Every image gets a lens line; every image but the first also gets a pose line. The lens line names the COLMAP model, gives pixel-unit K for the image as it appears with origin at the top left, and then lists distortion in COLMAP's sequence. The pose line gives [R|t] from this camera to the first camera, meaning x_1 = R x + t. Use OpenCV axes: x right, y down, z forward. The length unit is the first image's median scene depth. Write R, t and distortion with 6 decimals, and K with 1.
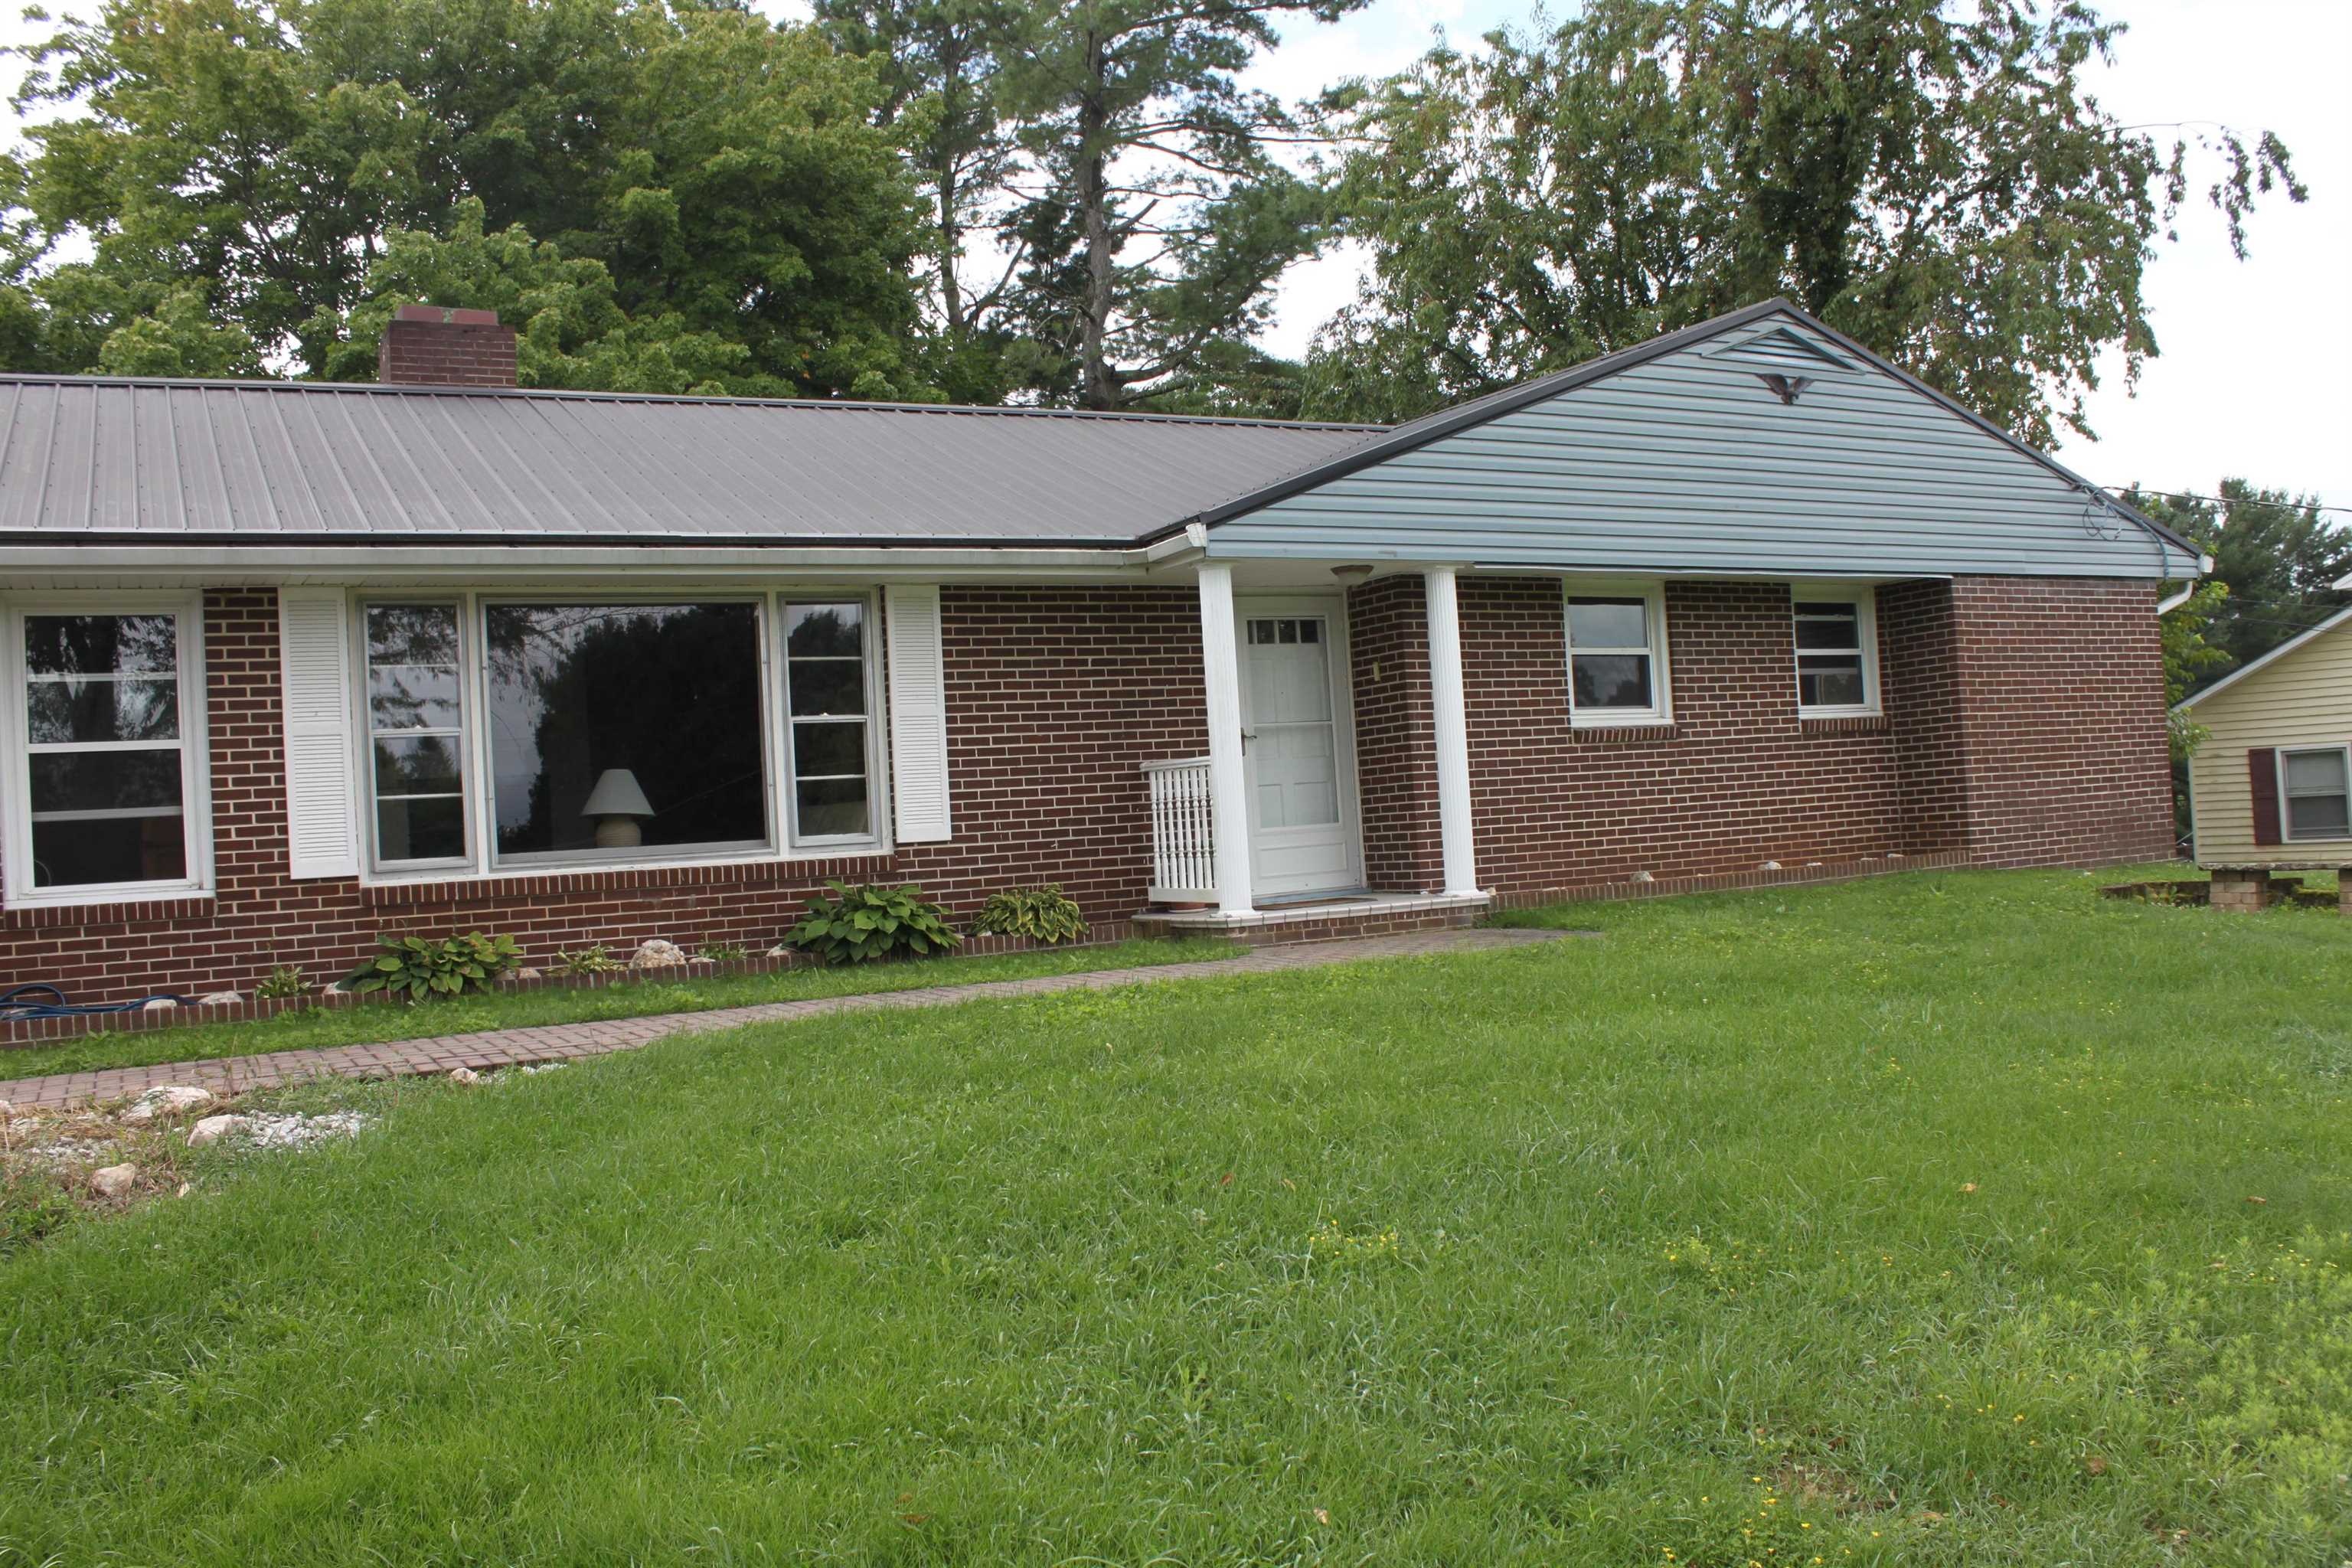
lens RADIAL K [[1955.8, 0, 1189.3], [0, 1955.8, 788.5], [0, 0, 1]] dist [-0.166849, 0.147555]
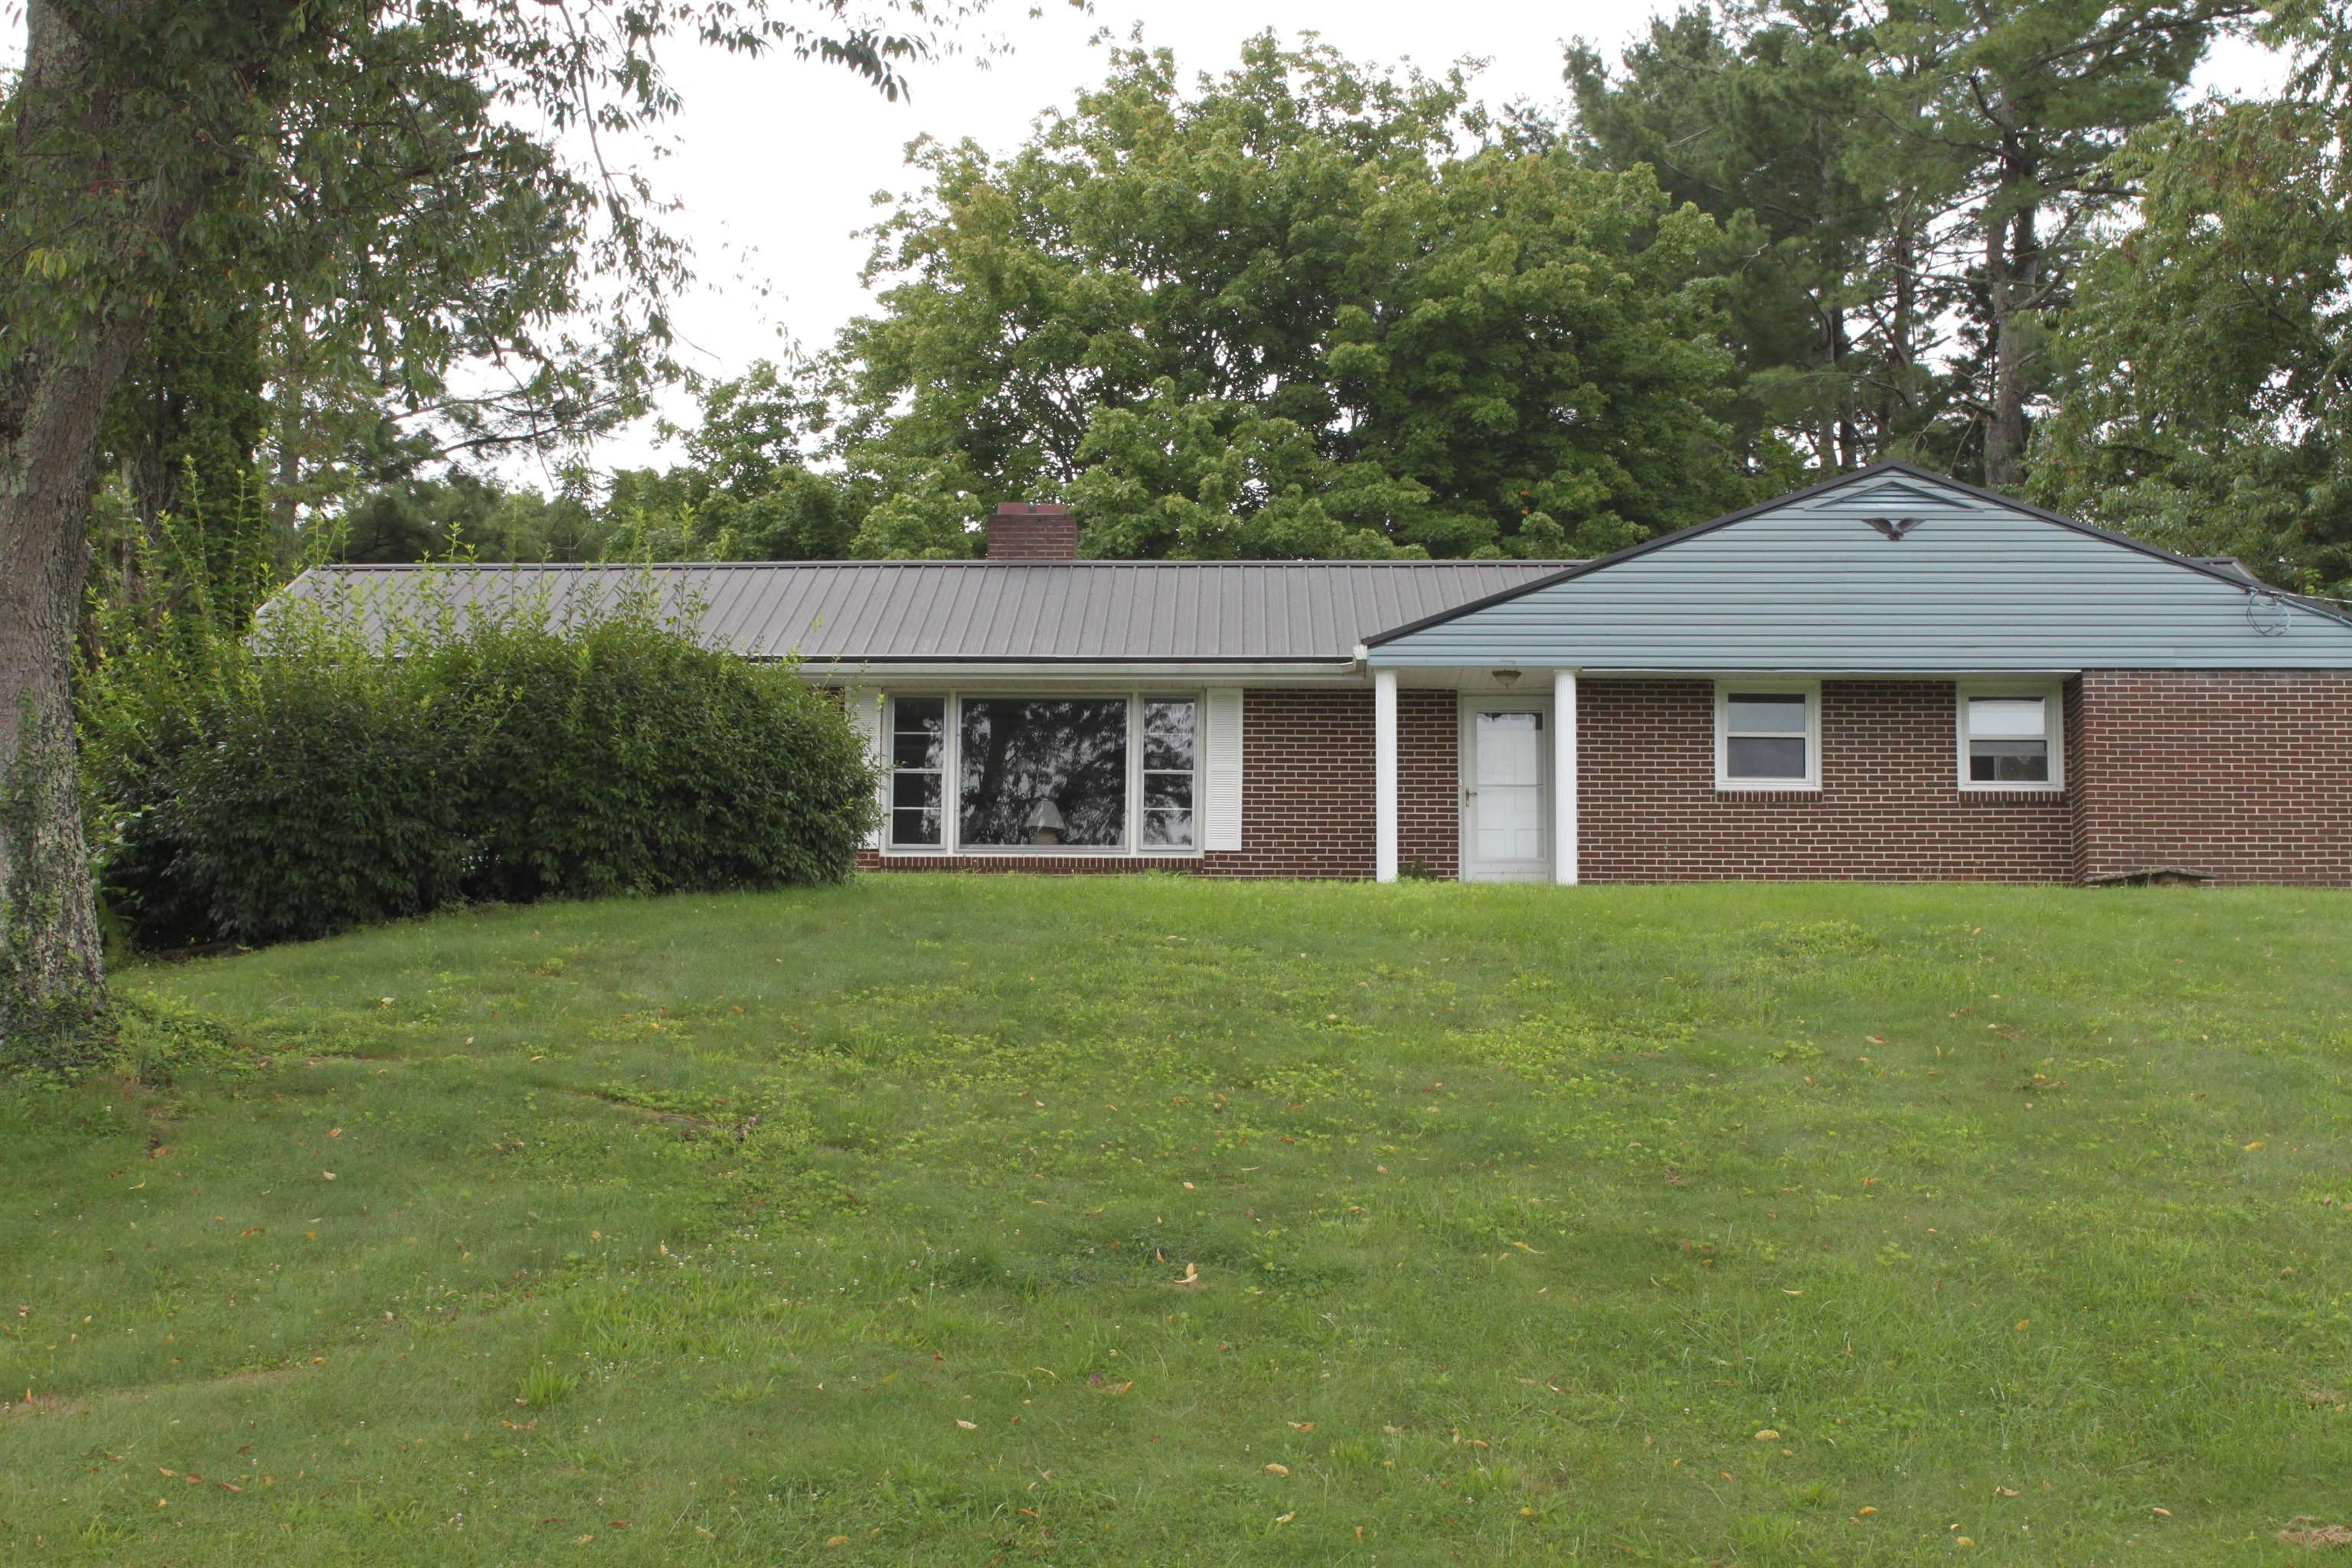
lens RADIAL K [[3734.7, 0, 1180.5], [0, 3734.7, 773.5], [0, 0, 1]] dist [0.100904, 0.000000]
pose [[0.863511, -0.005326, -0.504301, 1.241585], [-0.051393, 0.993809, -0.098497, 0.242317], [0.501704, 0.110971, 0.857892, -1.470813]]
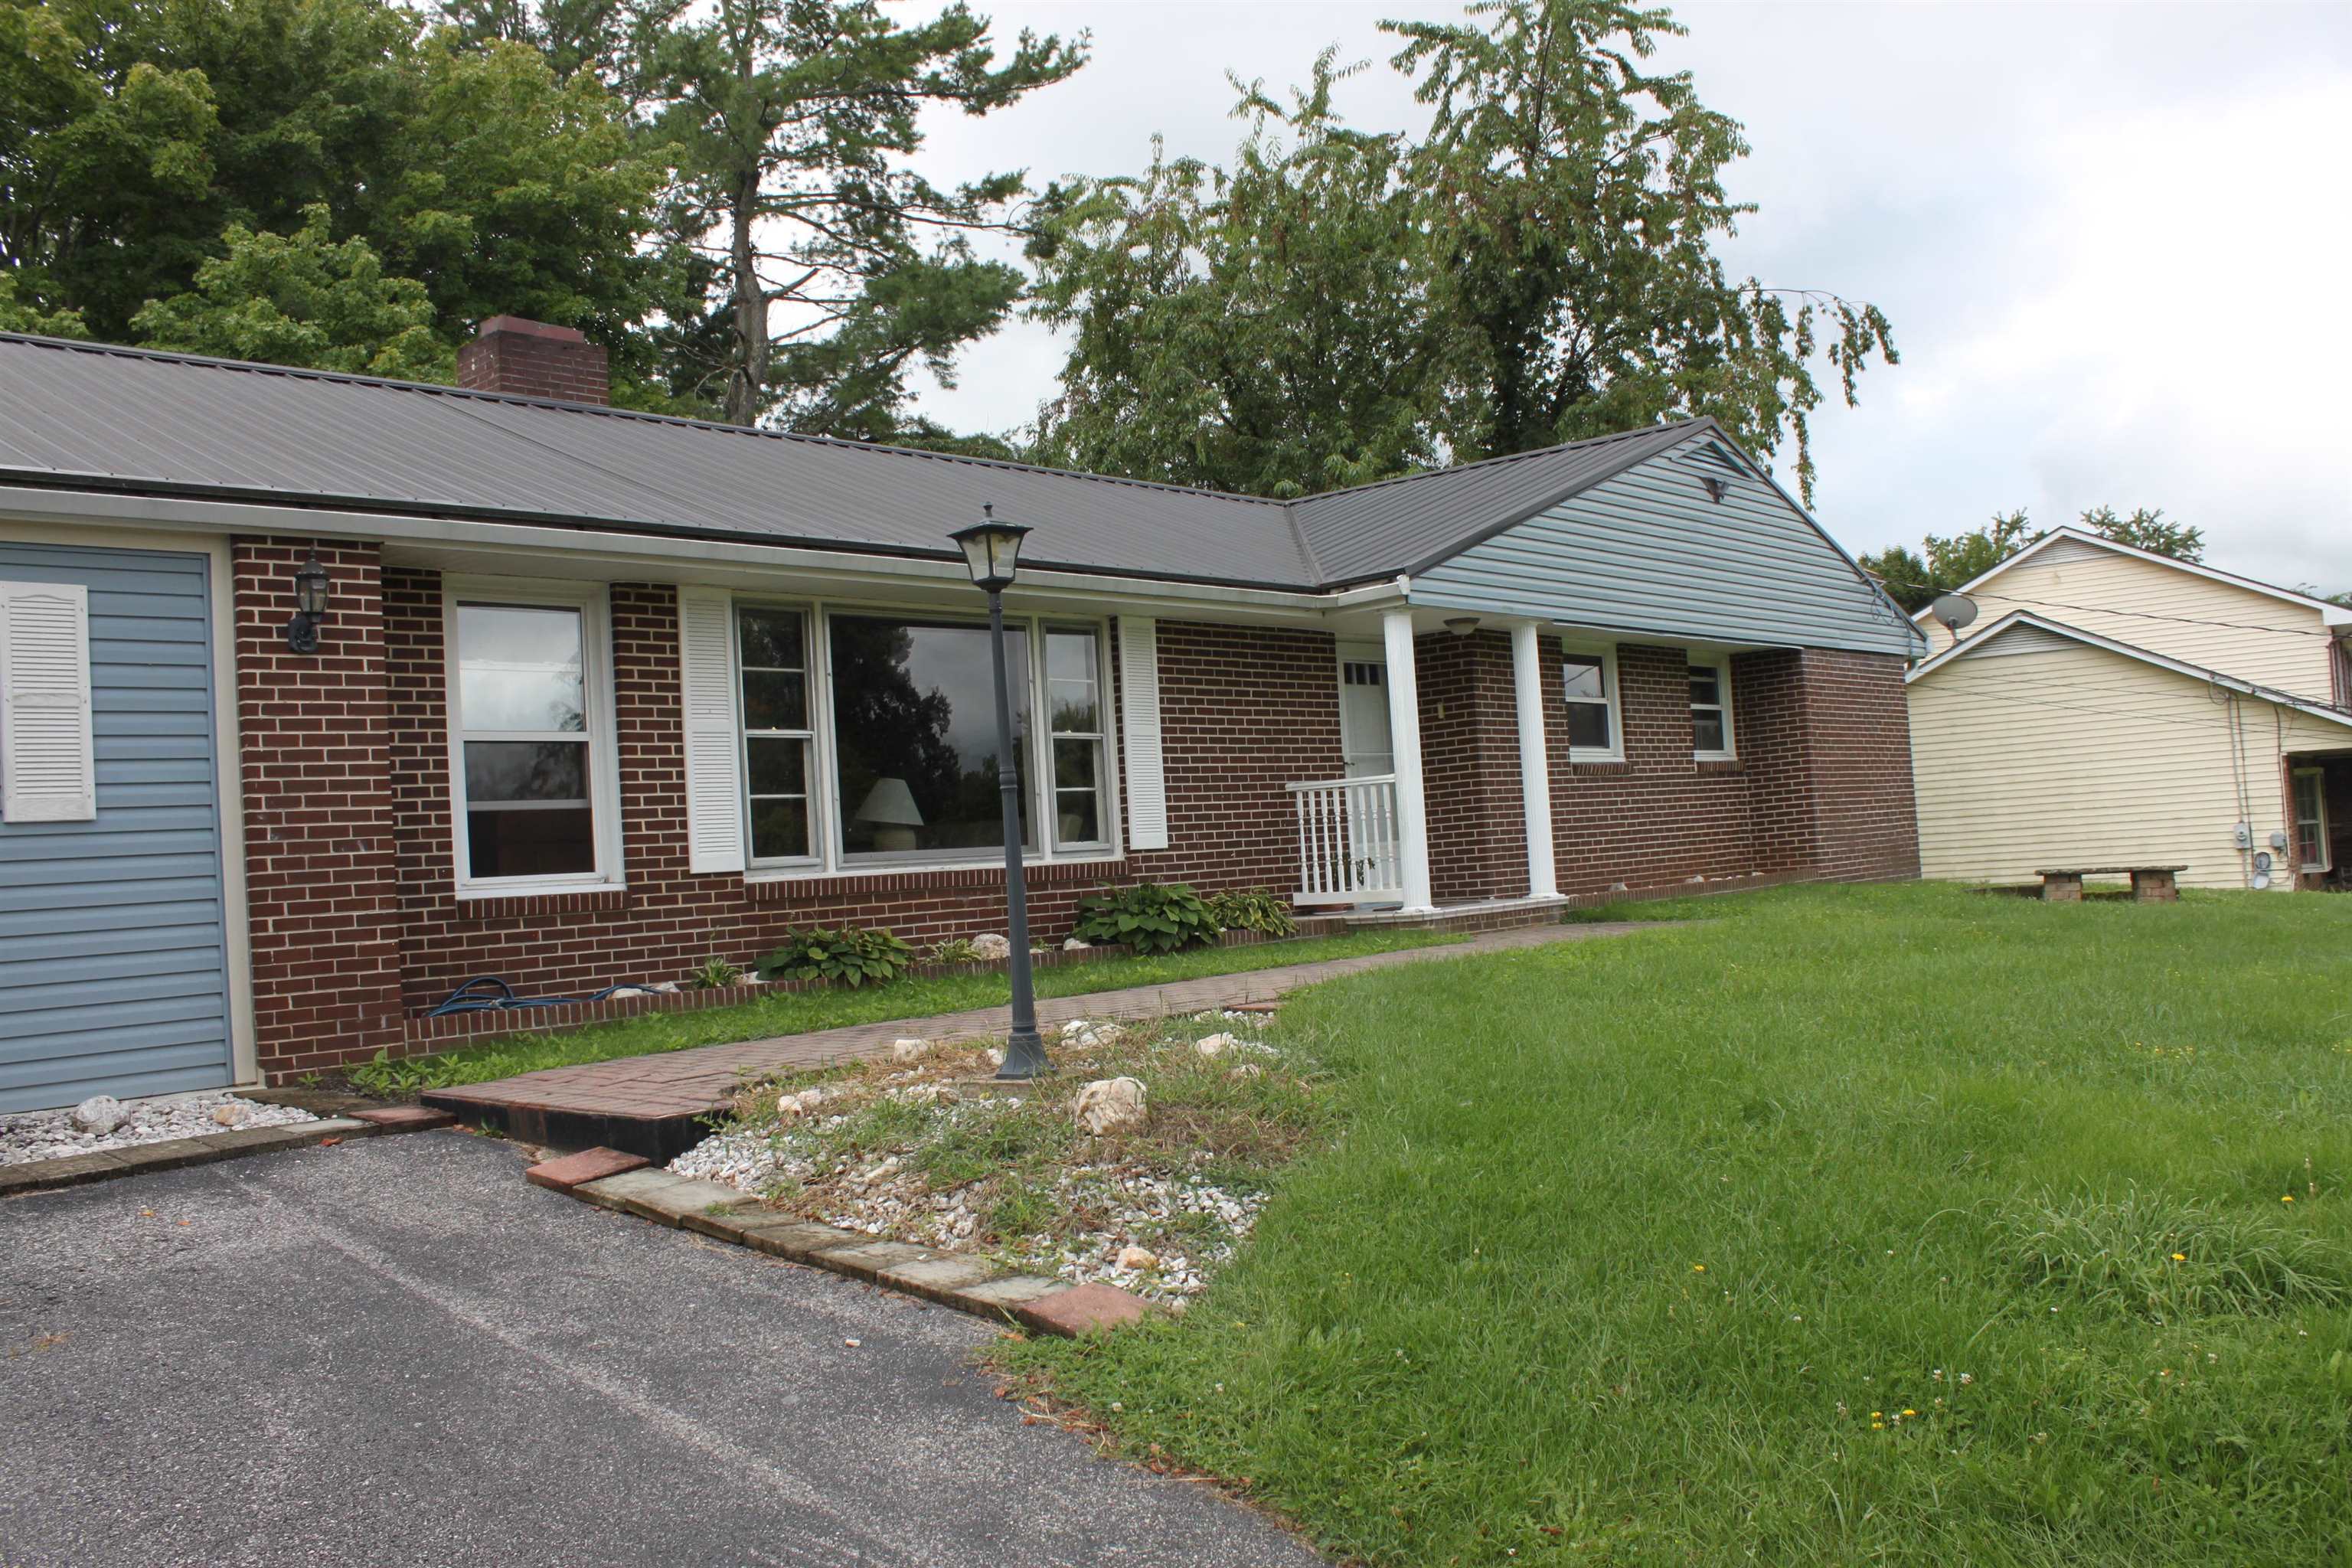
lens RADIAL K [[1955.8, 0, 1175.1], [0, 1955.8, 781.8], [0, 0, 1]] dist [-0.166849, 0.147555]
pose [[0.942995, 0.014124, 0.332507, -0.452586], [0.000850, 0.998994, -0.044846, 0.035947], [-0.332806, 0.042572, 0.942034, -0.046220]]
